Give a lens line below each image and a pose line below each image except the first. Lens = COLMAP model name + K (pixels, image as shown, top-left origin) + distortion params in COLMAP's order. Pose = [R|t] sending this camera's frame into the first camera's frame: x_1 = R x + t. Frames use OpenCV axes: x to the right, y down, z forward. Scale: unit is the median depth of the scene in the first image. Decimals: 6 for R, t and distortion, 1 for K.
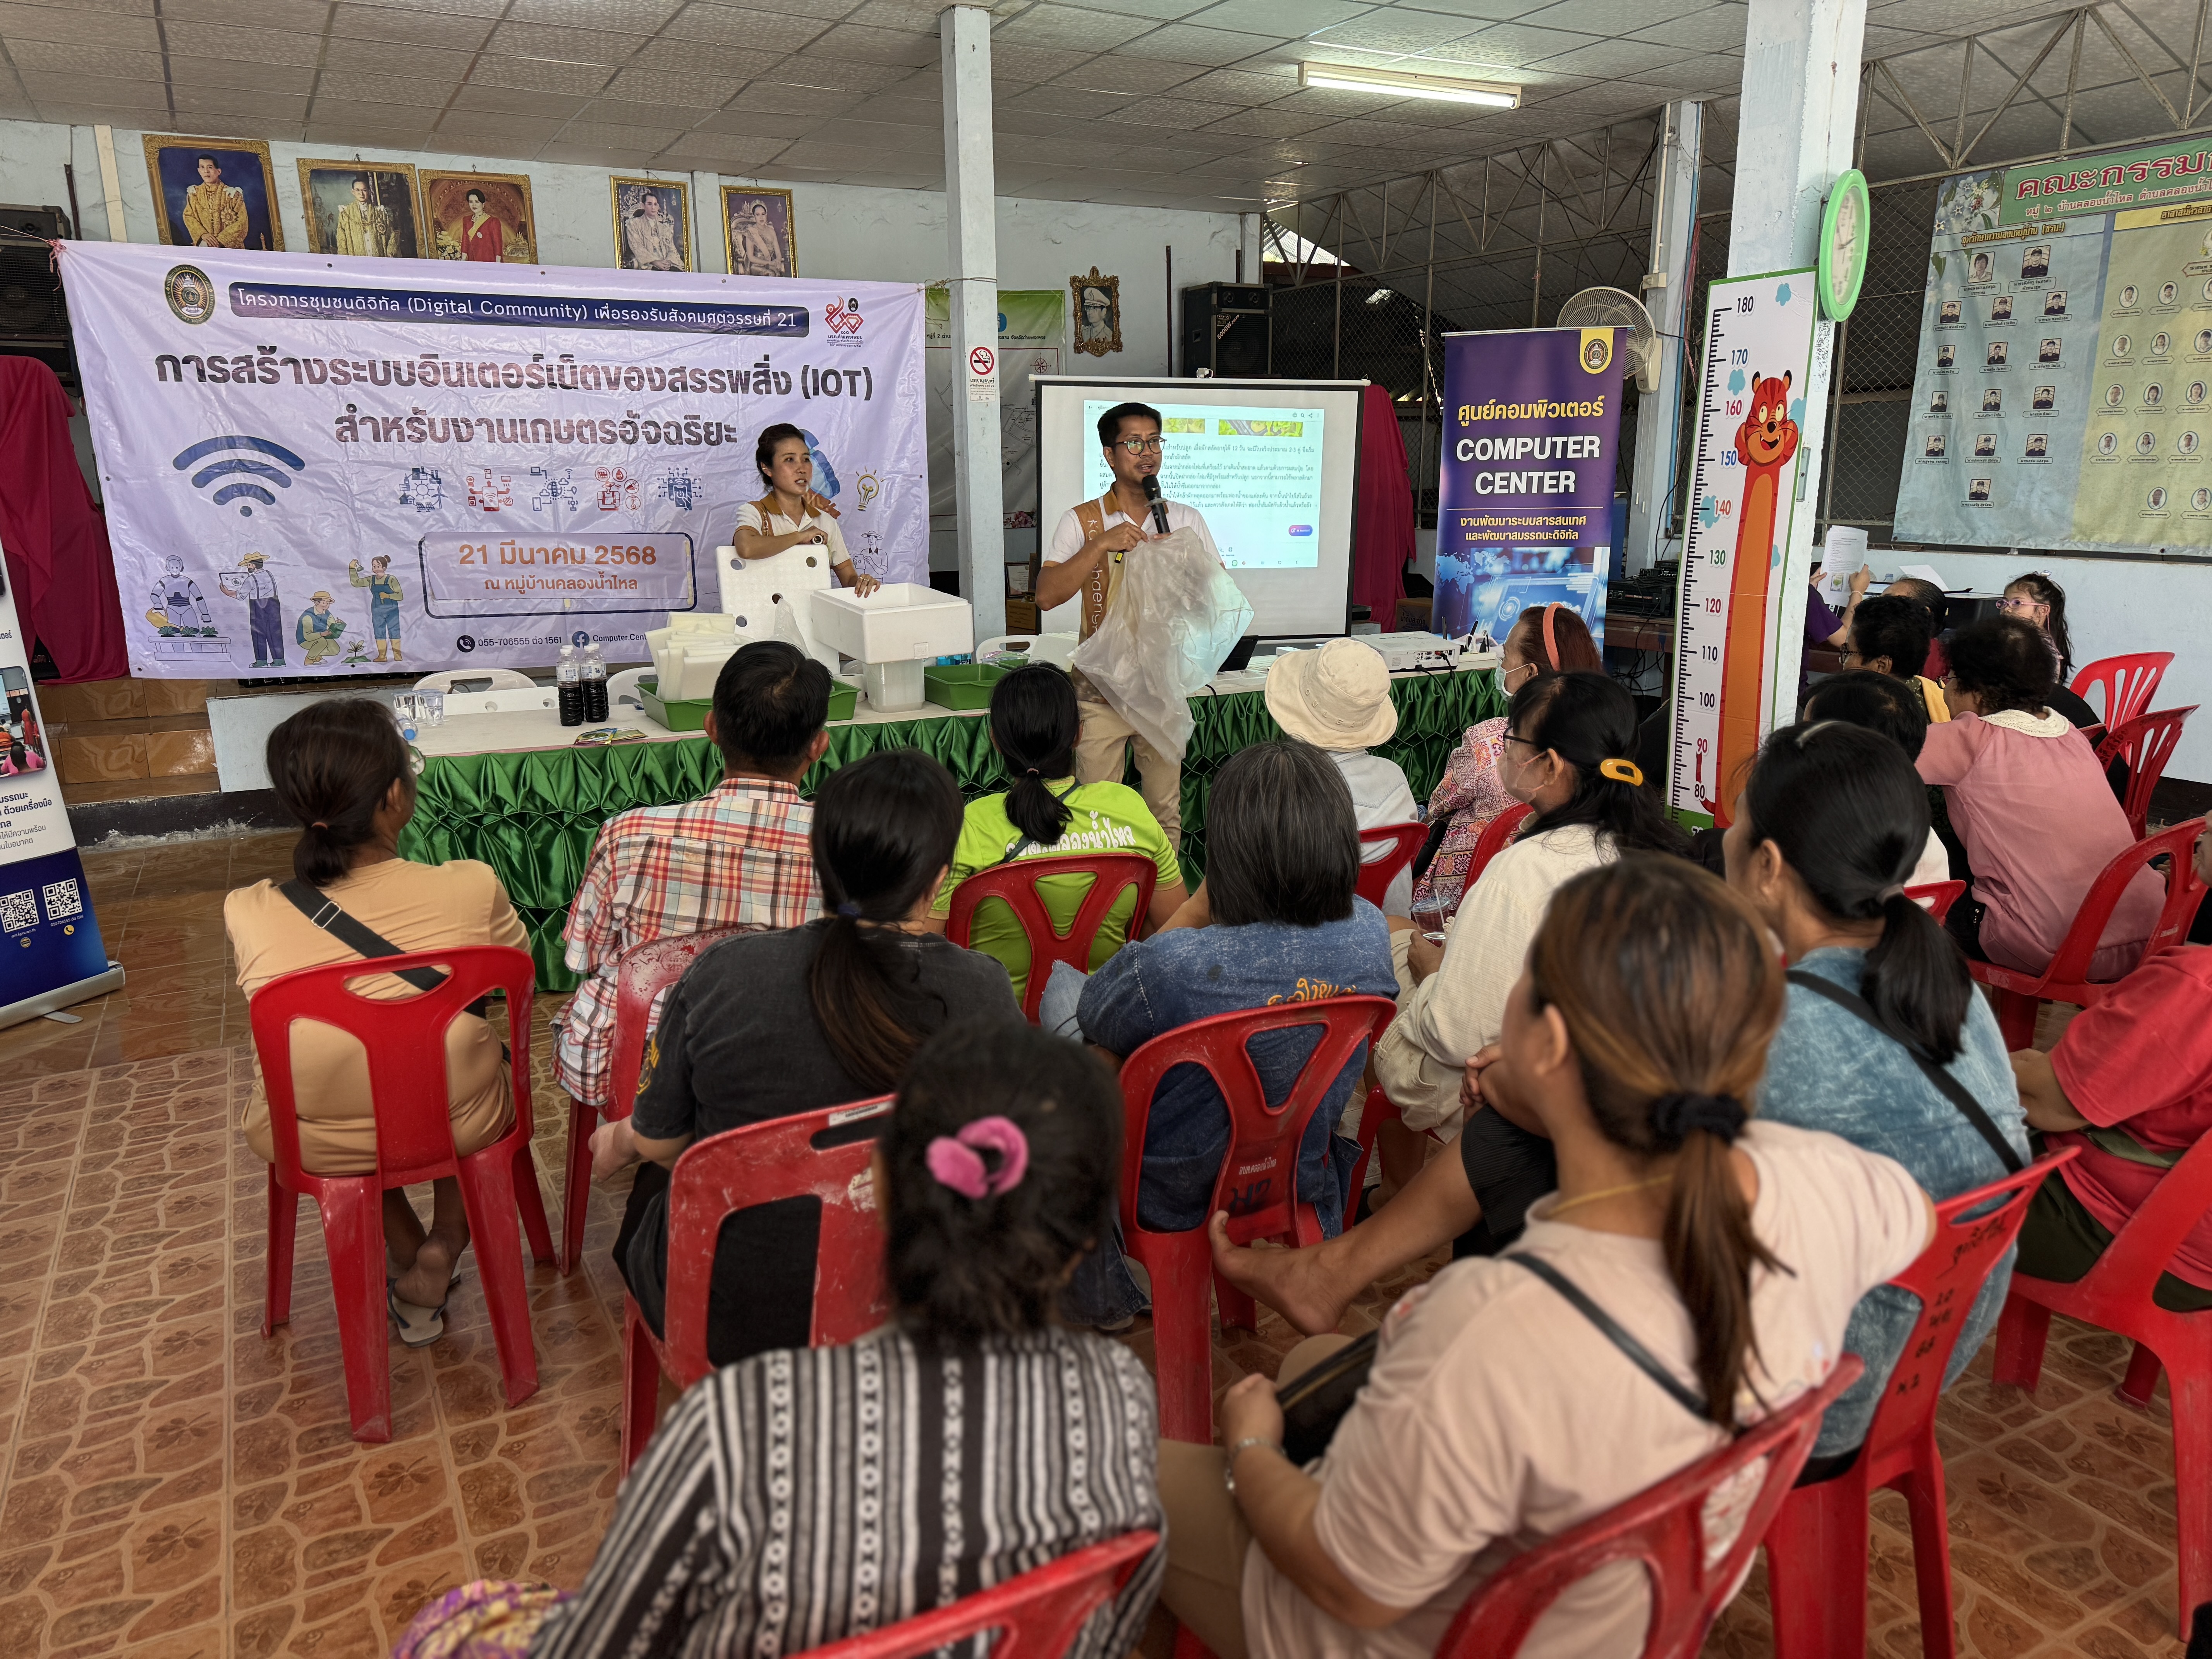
lens RADIAL K [[1544.6, 0, 1106.9], [0, 1544.6, 843.2], [0, 0, 1]] dist [0.041470, -0.034976]
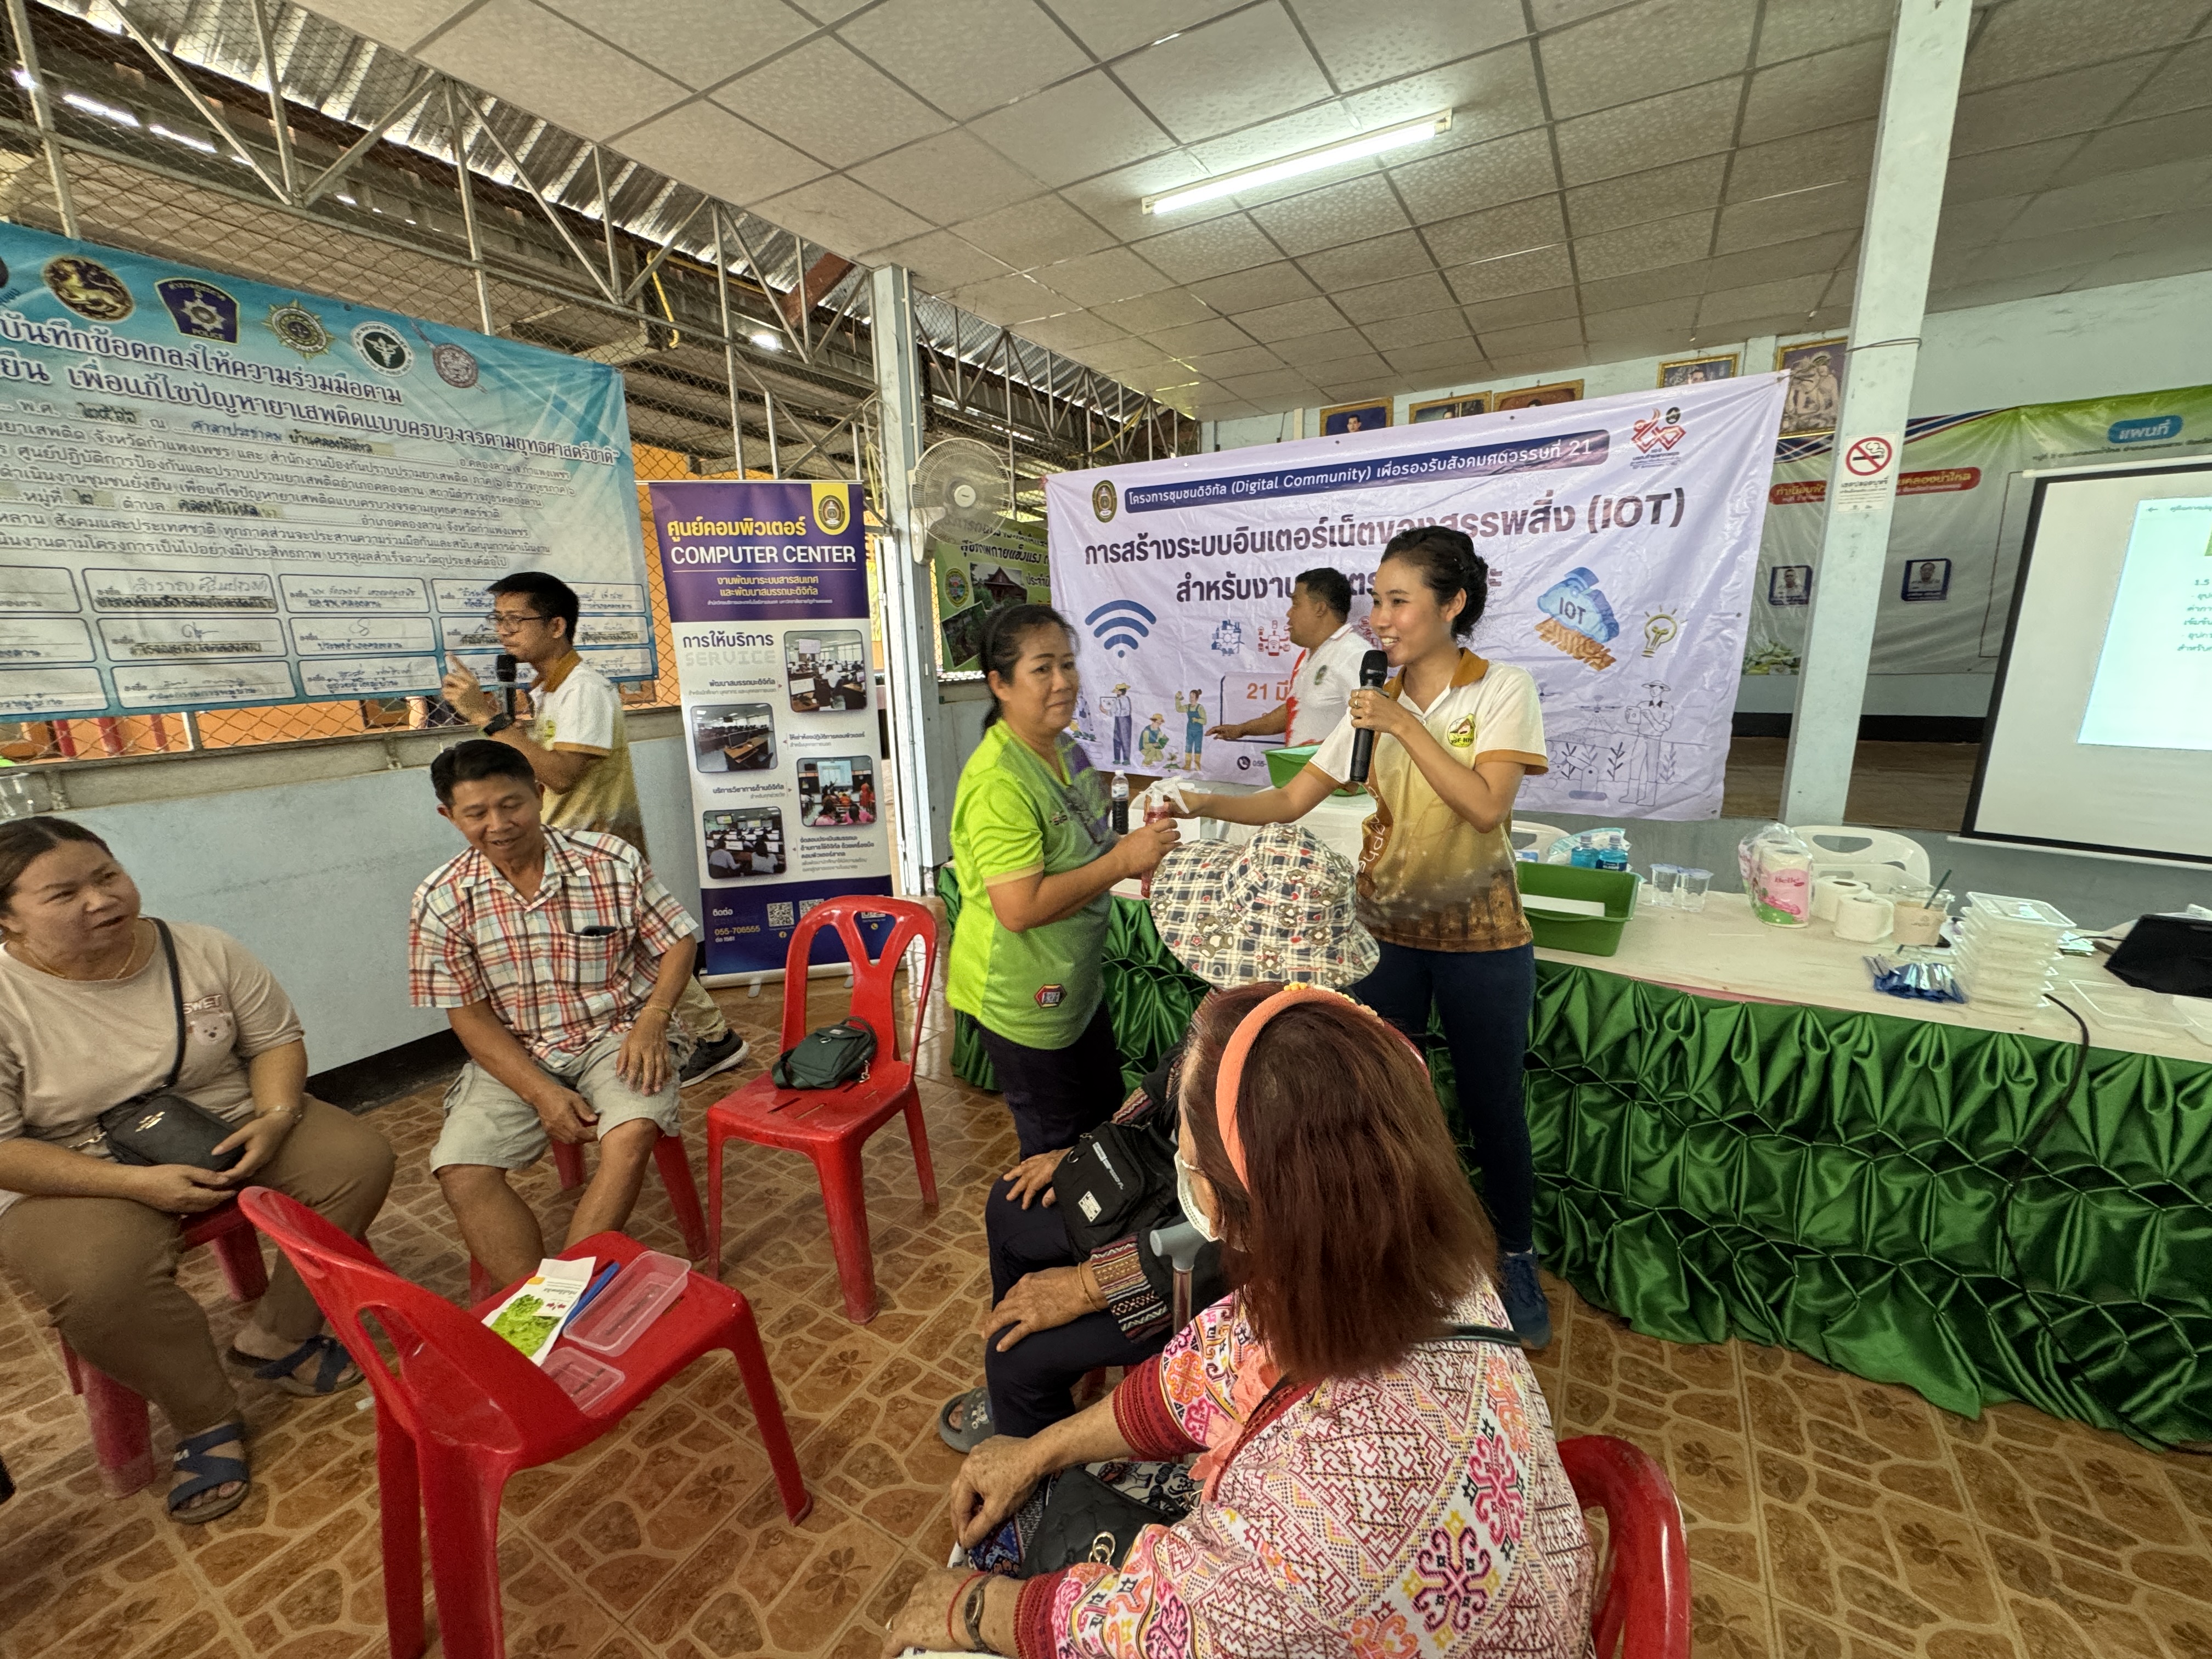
lens RADIAL K [[868.6, 0, 1111.6], [0, 868.6, 826.7], [0, 0, 1]] dist [-0.001011, -0.000045]
pose [[0.523145, 0.181739, -0.832640, 0.113228], [-0.184442, 0.977987, 0.097580, -0.126650], [0.832046, 0.102525, 0.545150, 0.545375]]
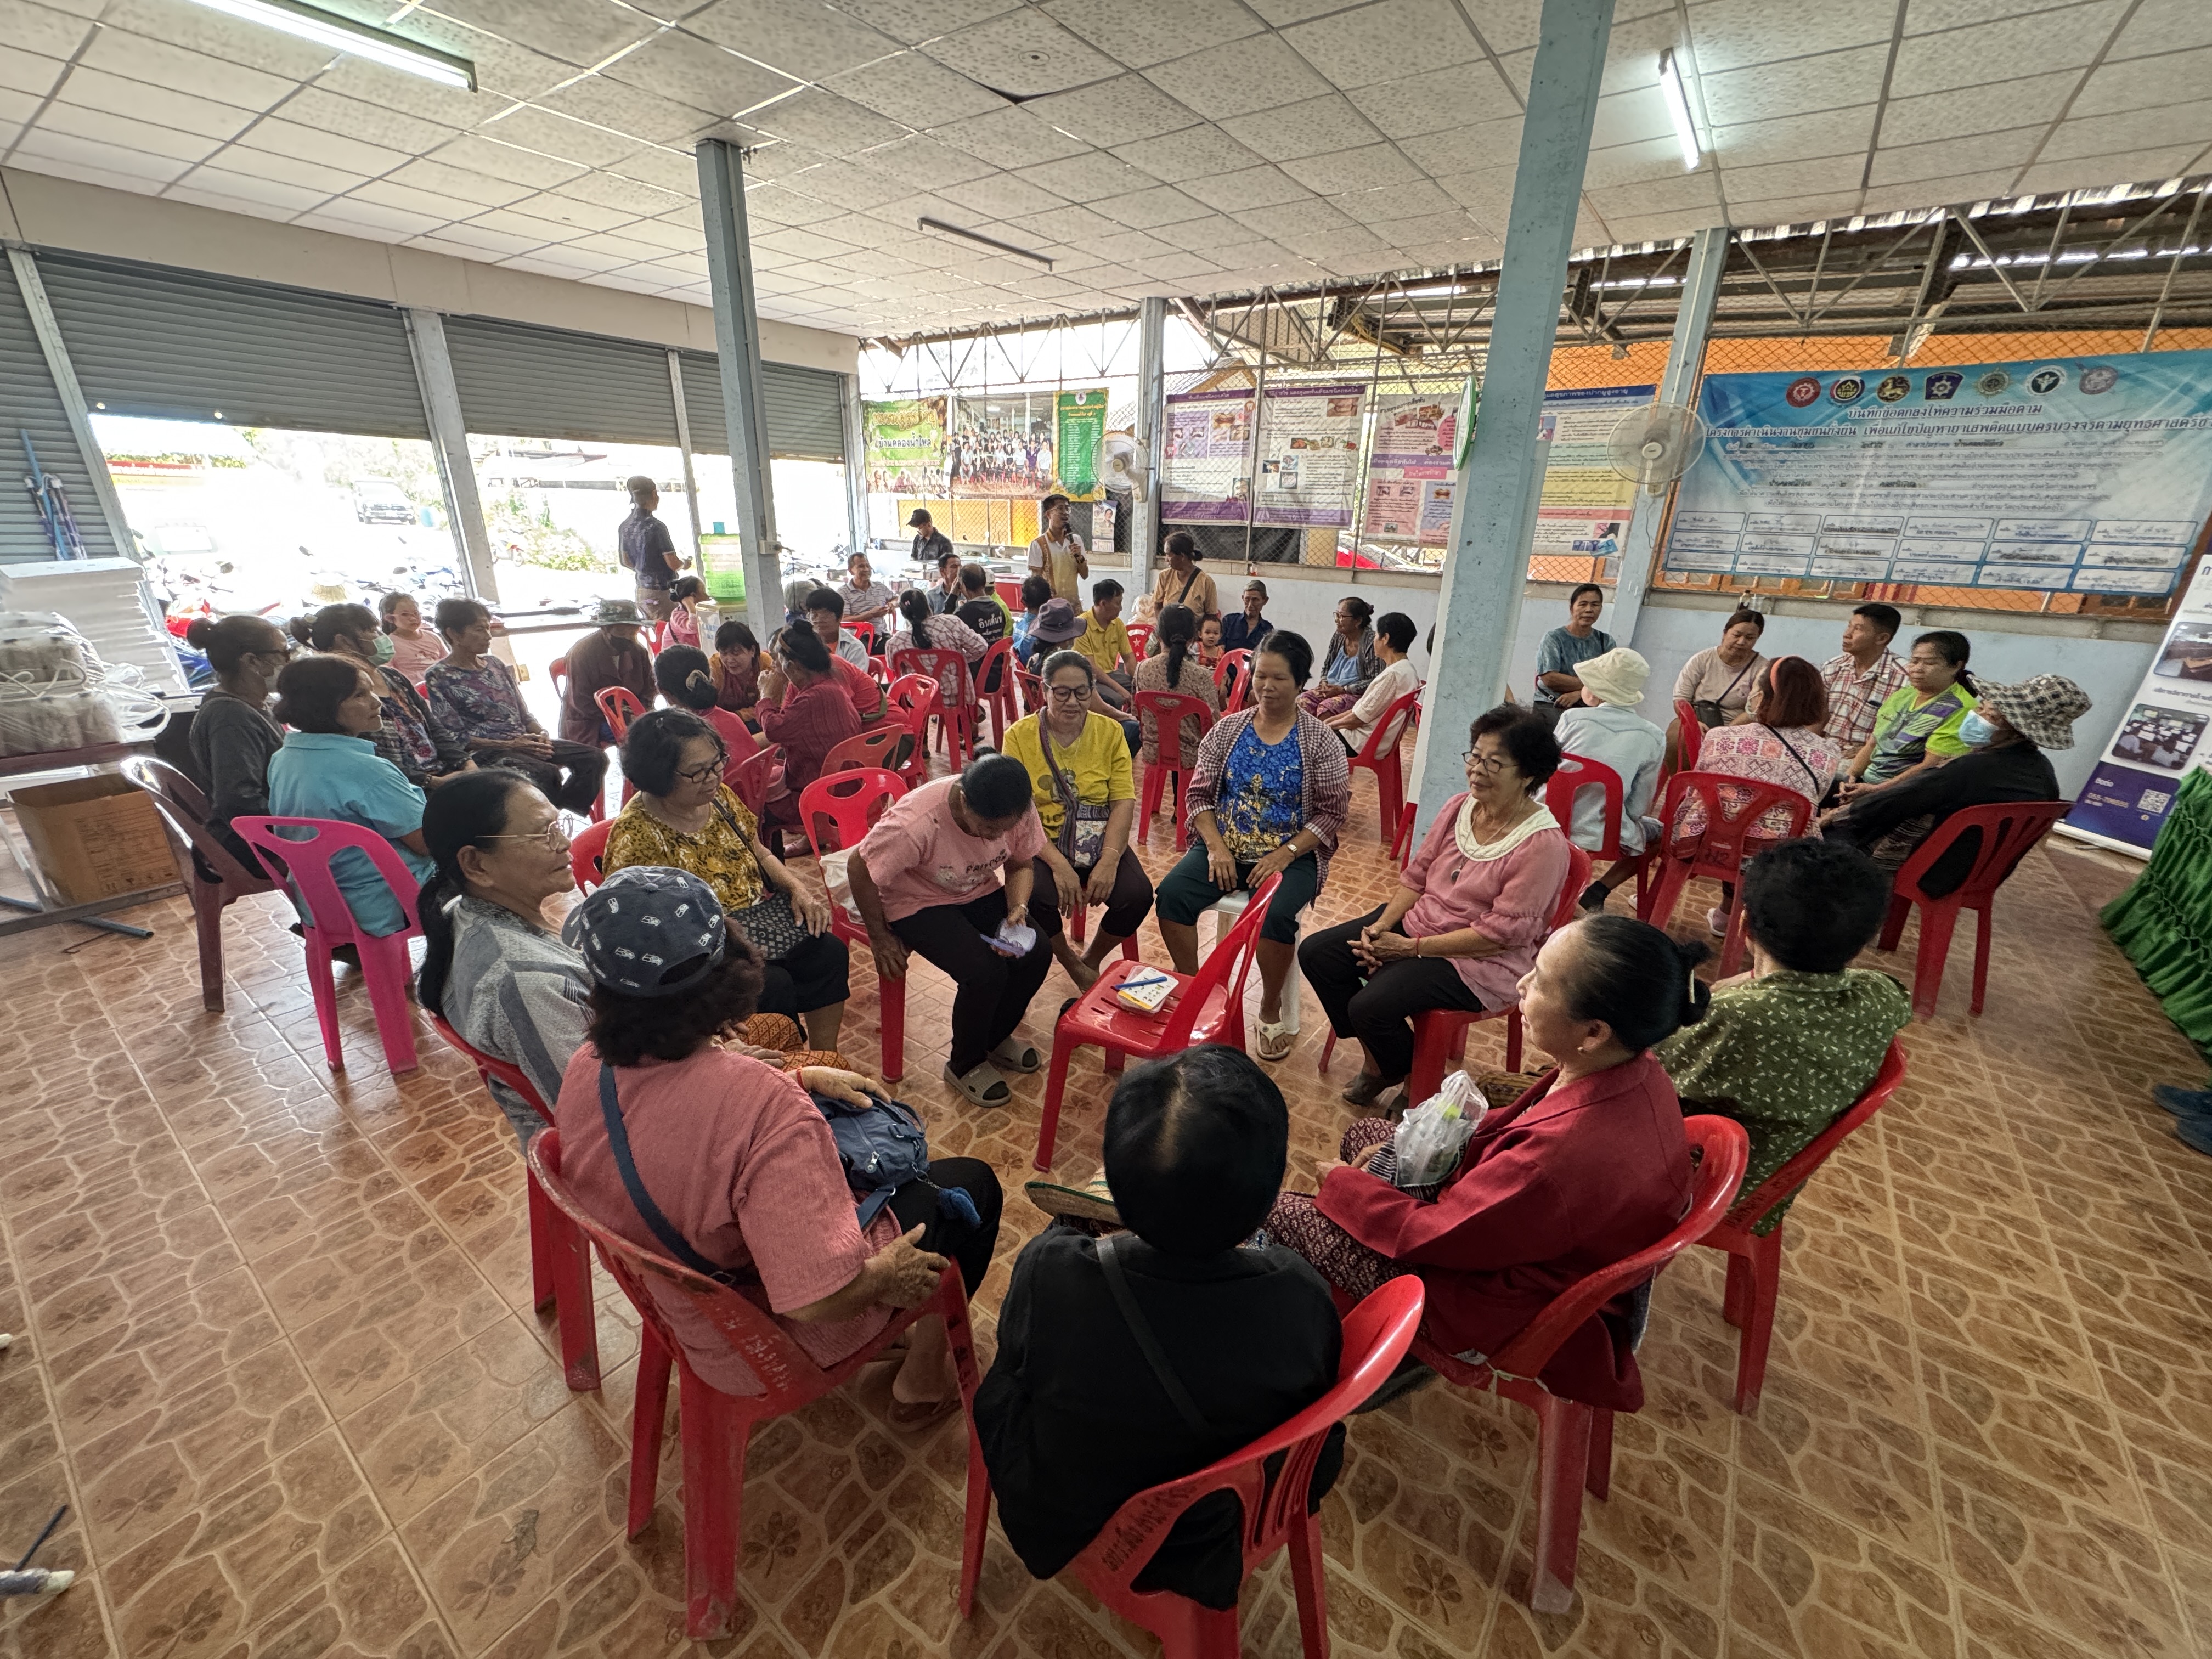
lens RADIAL K [[810.5, 0, 1114.1], [0, 810.5, 784.7], [0, 0, 1]] dist [-0.000801, -0.002812]
pose [[-0.916952, 0.110968, -0.383255, 0.578383], [-0.112648, 0.849471, 0.515469, -0.230744], [0.382765, 0.515834, -0.766424, 0.876938]]
